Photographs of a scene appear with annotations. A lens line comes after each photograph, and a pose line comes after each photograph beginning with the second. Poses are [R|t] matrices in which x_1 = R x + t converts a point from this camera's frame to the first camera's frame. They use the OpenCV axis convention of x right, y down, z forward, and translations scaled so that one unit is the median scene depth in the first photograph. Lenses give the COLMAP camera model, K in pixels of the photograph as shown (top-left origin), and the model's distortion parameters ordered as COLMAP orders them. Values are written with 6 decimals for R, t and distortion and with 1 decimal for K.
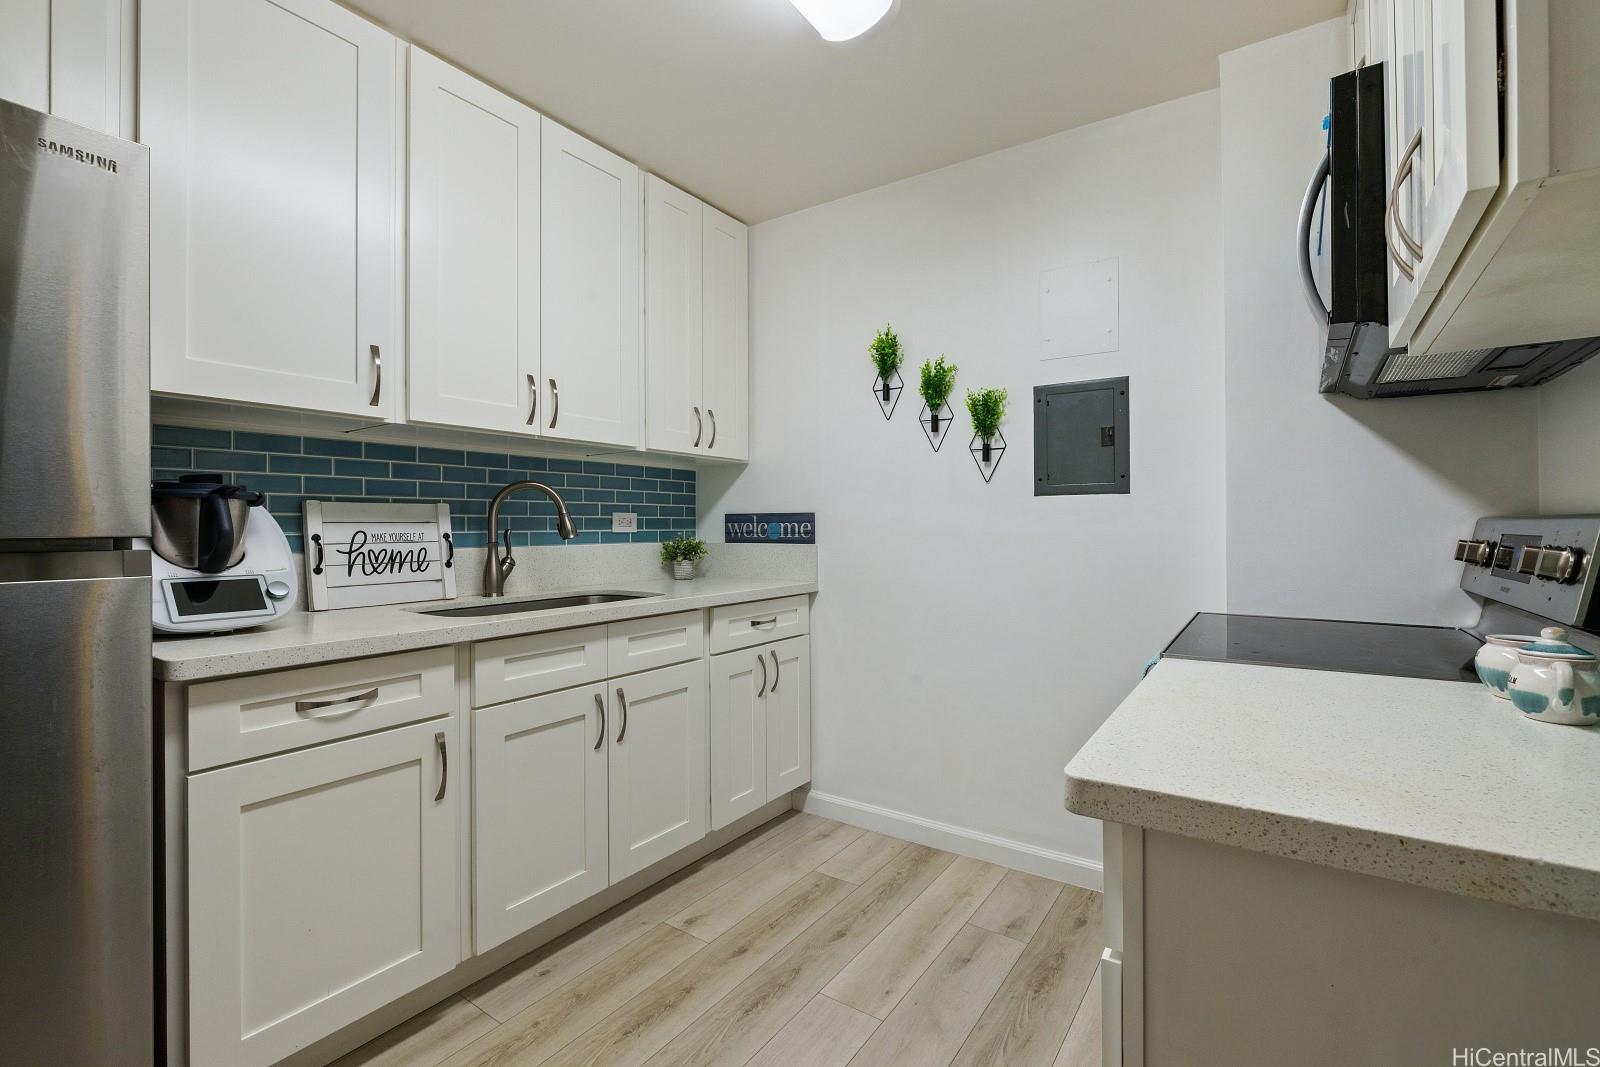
lens RADIAL K [[720.5, 0, 800.0], [0, 720.5, 533.5], [0, 0, 1]] dist [-0.006193, -0.000076]
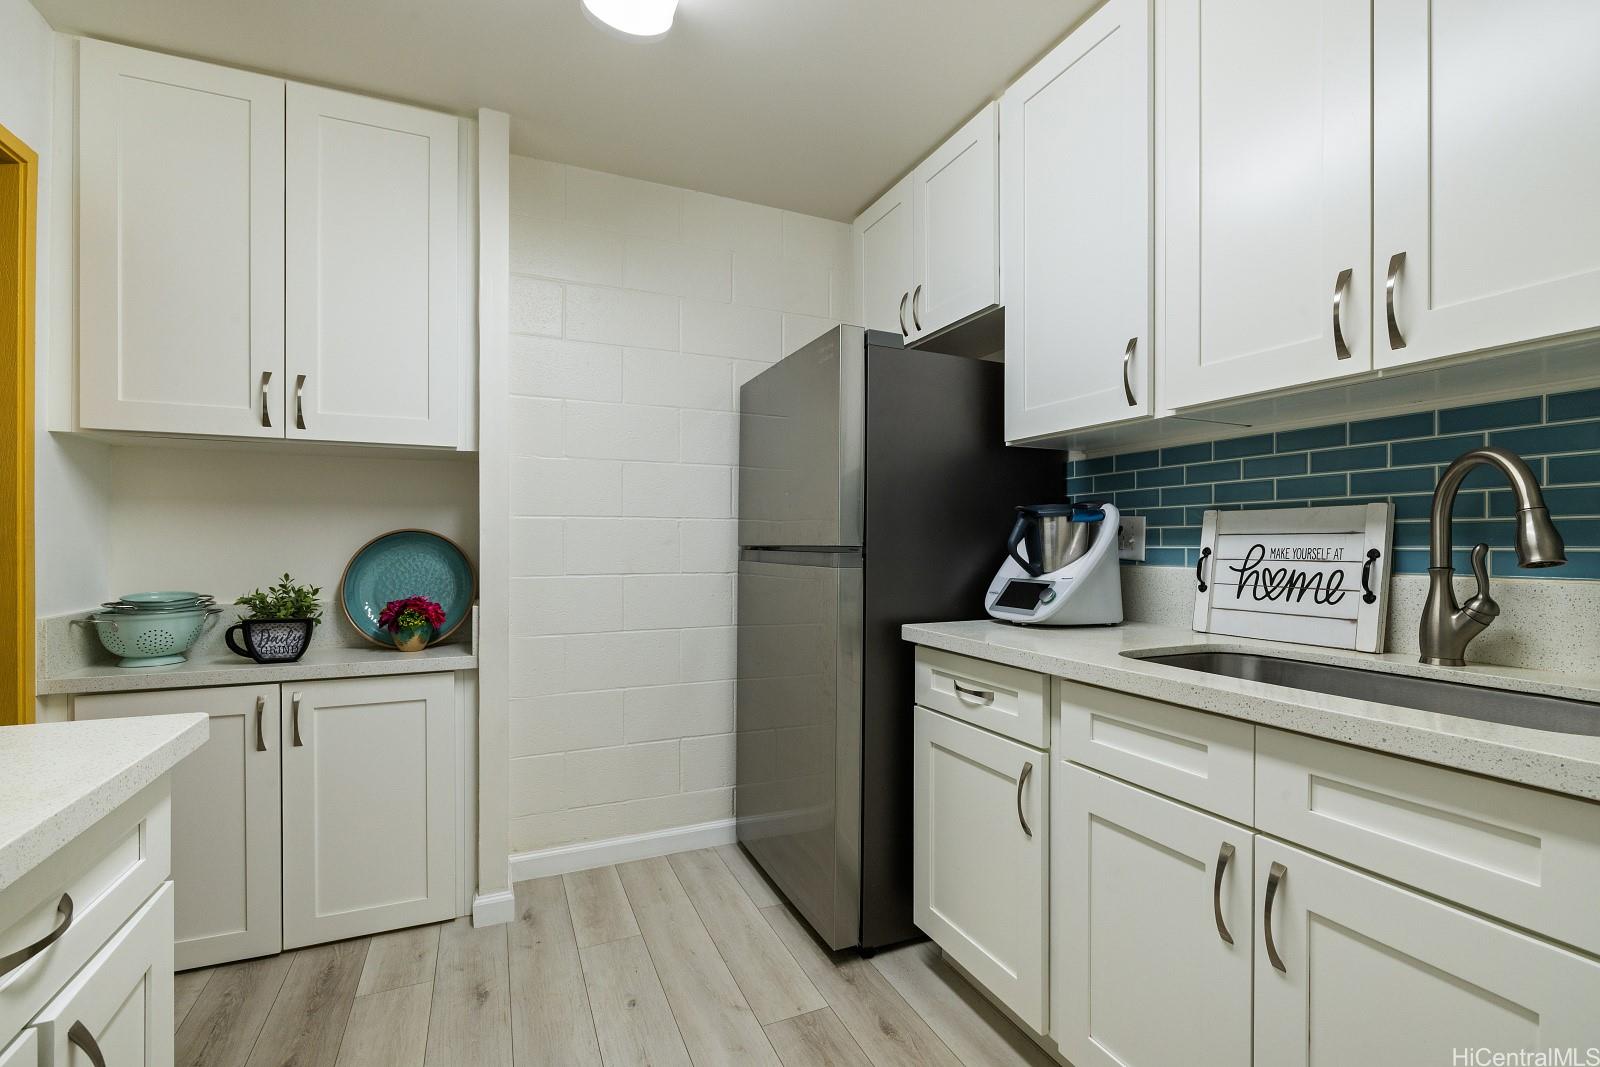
lens RADIAL K [[720.5, 0, 800.0], [0, 720.5, 533.5], [0, 0, 1]] dist [-0.006193, -0.000076]
pose [[-0.528149, -0.002750, -0.849147, 0.311225], [-0.002619, 0.999995, -0.001609, -0.011879], [0.849148, 0.001374, -0.528154, 0.871699]]
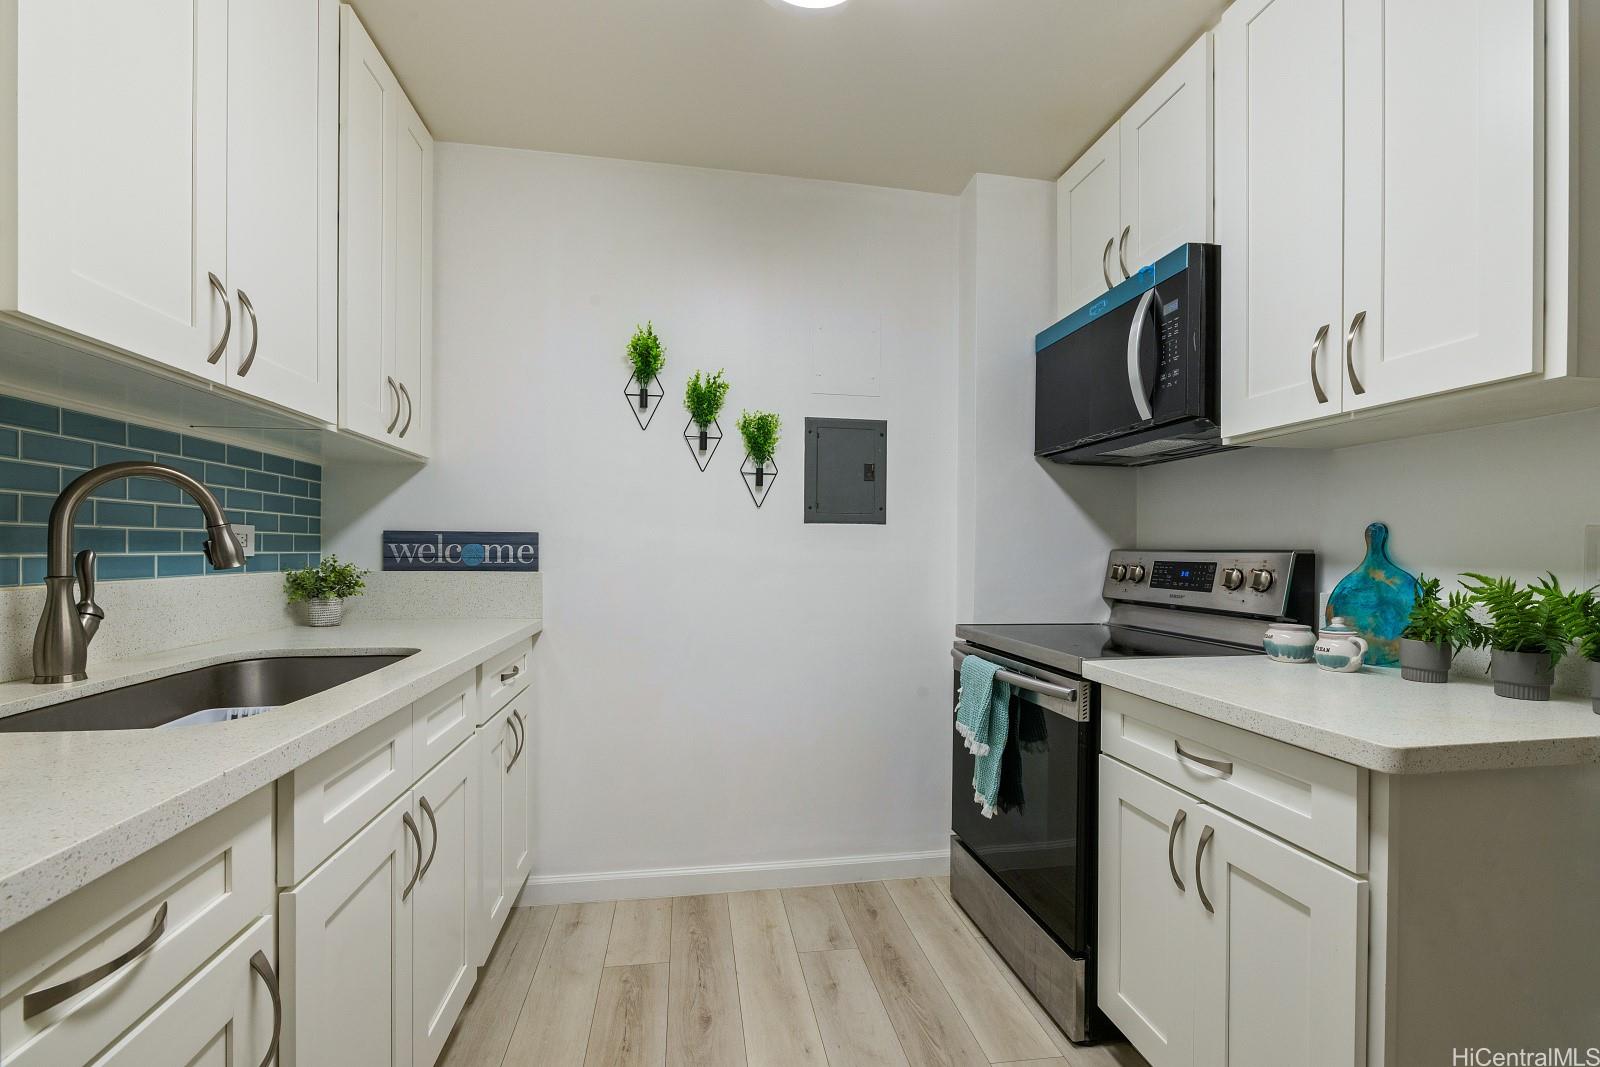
lens RADIAL K [[724.7, 0, 815.9], [0, 724.7, 564.0], [0, 0, 1]] dist [-0.003439, -0.000074]
pose [[0.709132, -0.004019, 0.705064, -0.408206], [-0.003320, 0.999954, 0.009039, -0.002624], [-0.705068, -0.008751, 0.709086, 0.253253]]
